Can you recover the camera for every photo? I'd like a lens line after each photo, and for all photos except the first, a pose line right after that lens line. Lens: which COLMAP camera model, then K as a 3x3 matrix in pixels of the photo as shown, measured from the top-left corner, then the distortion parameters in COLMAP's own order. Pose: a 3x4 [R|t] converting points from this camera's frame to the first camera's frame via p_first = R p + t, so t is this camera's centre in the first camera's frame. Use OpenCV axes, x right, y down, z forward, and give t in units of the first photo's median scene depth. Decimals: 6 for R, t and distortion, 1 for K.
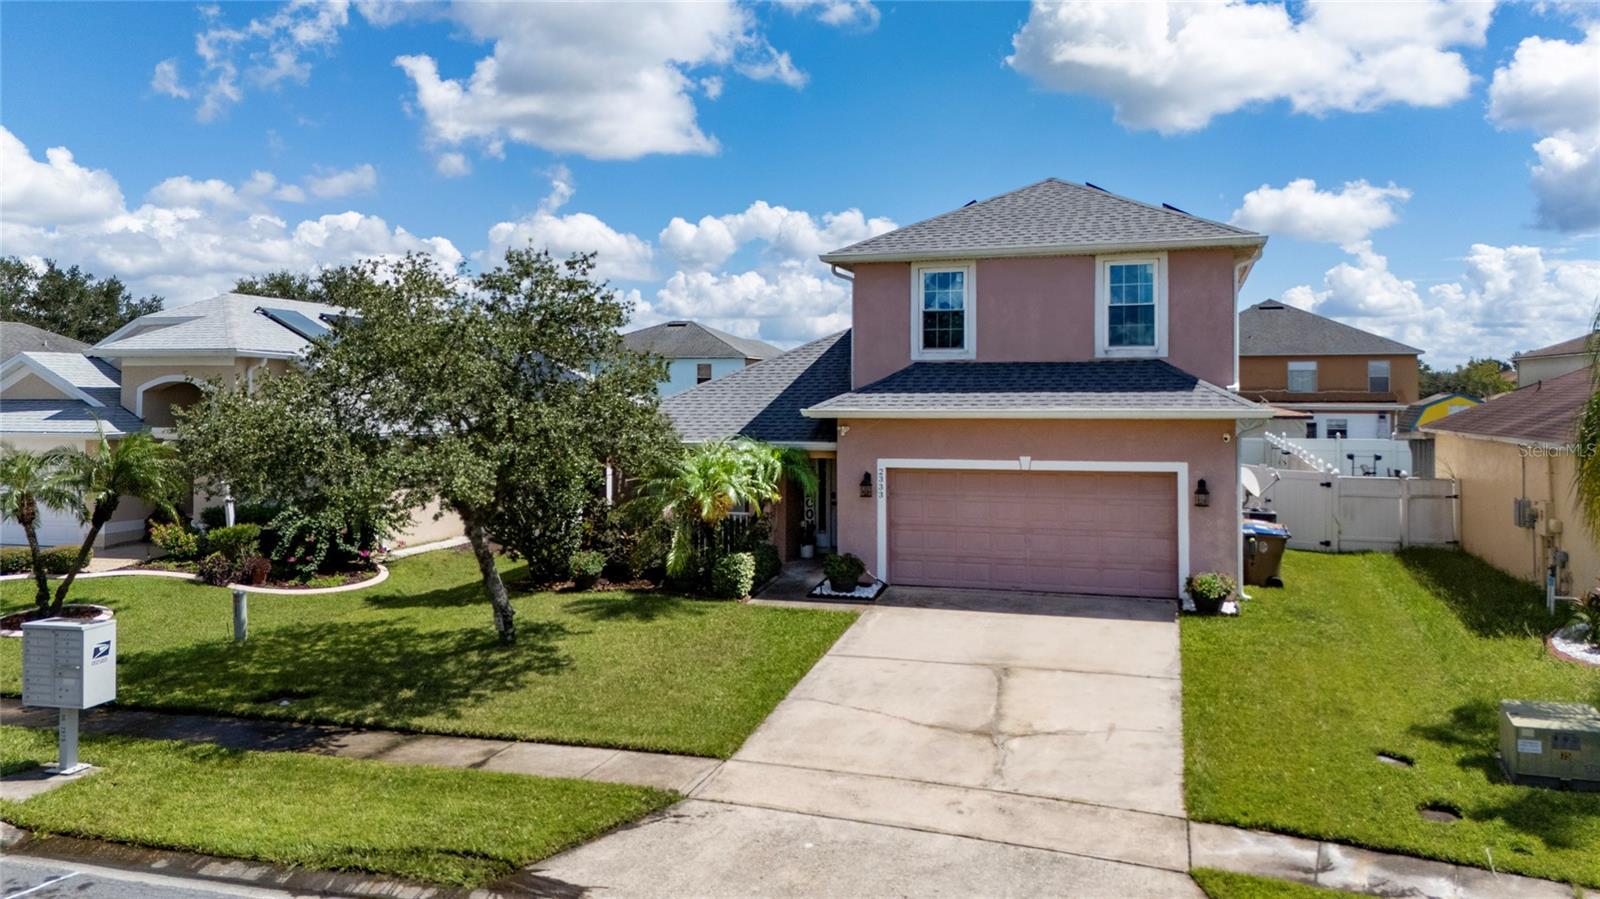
lens RADIAL K [[1204.1, 0, 783.2], [0, 1204.1, 372.8], [0, 0, 1]] dist [0.083097, -0.101831]
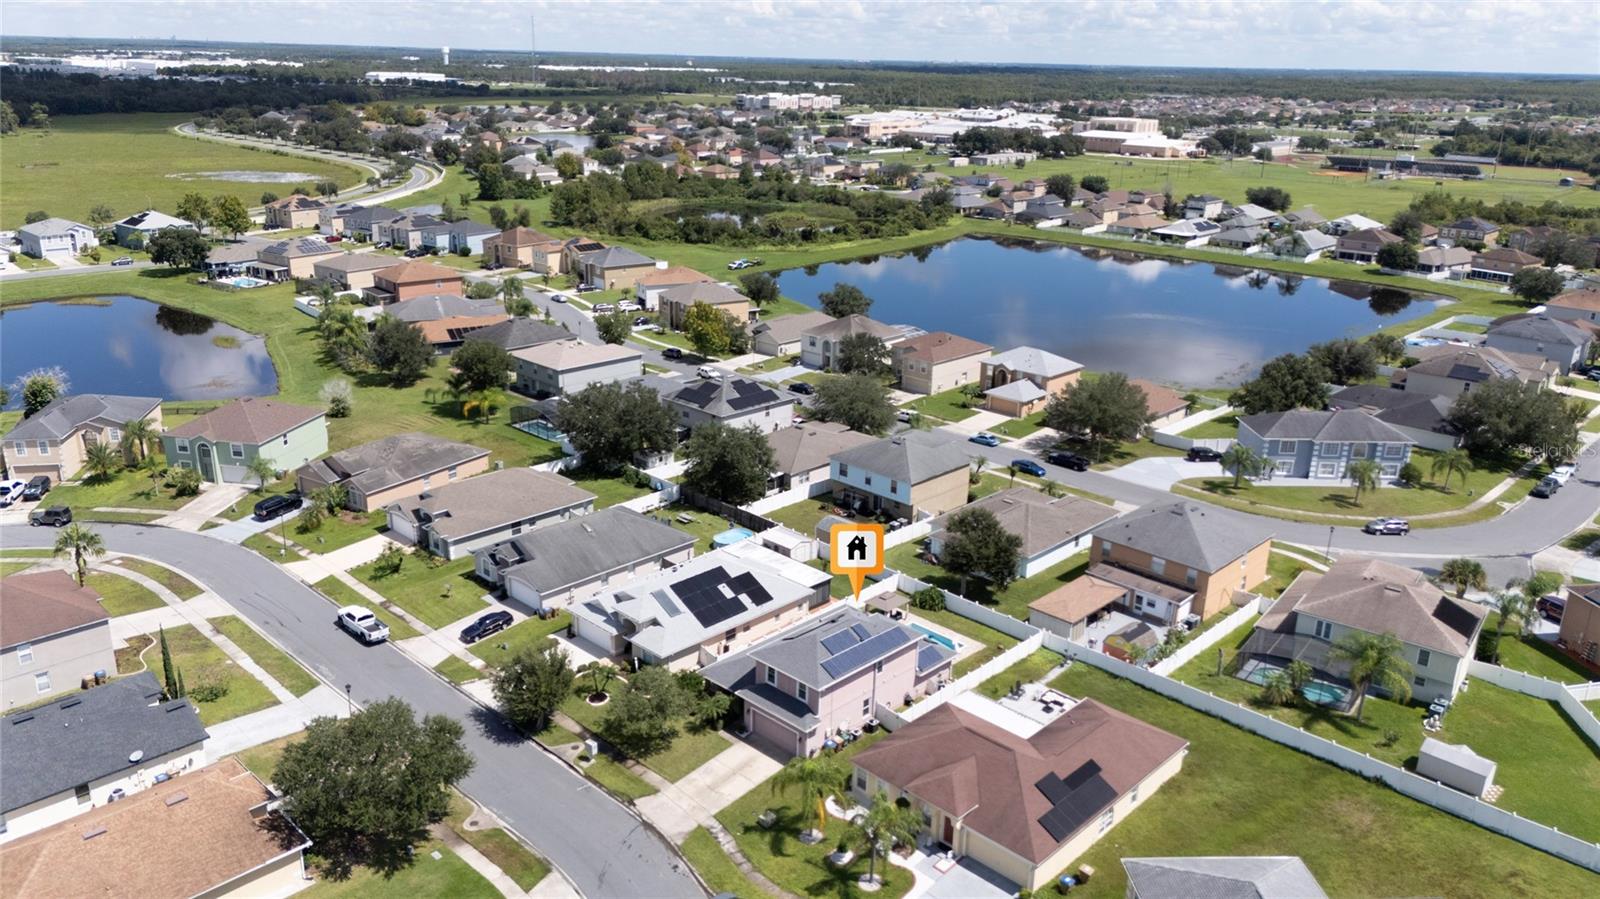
lens RADIAL K [[1167.3, 0, 783.9], [0, 1167.3, 445.9], [0, 0, 1]] dist [0.060972, -0.001074]
pose [[0.893693, 0.159129, -0.419513, 1.877485], [-0.014853, 0.944975, 0.326805, -2.288300], [0.448434, -0.285832, 0.846881, -2.351334]]
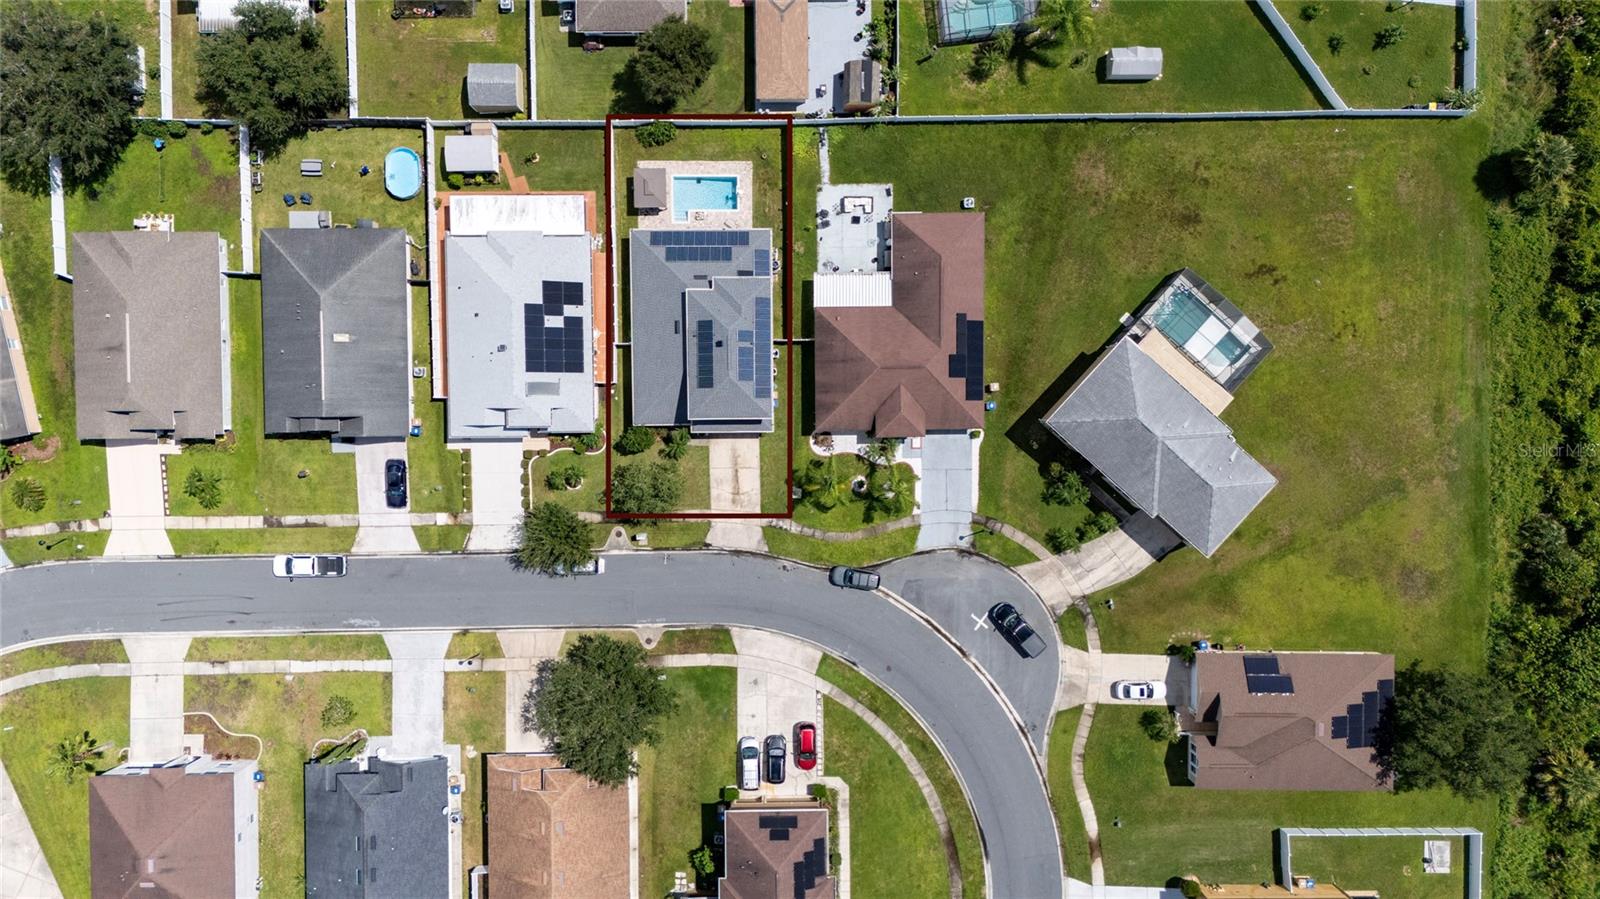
lens RADIAL K [[1194.7, 0, 793.9], [0, 1194.7, 413.9], [0, 0, 1]] dist [0.080644, -0.090691]
pose [[0.948375, -0.317130, -0.003599, 0.499990], [-0.016212, -0.059810, 0.998078, -5.331987], [-0.316736, -0.946494, -0.061864, 1.295556]]
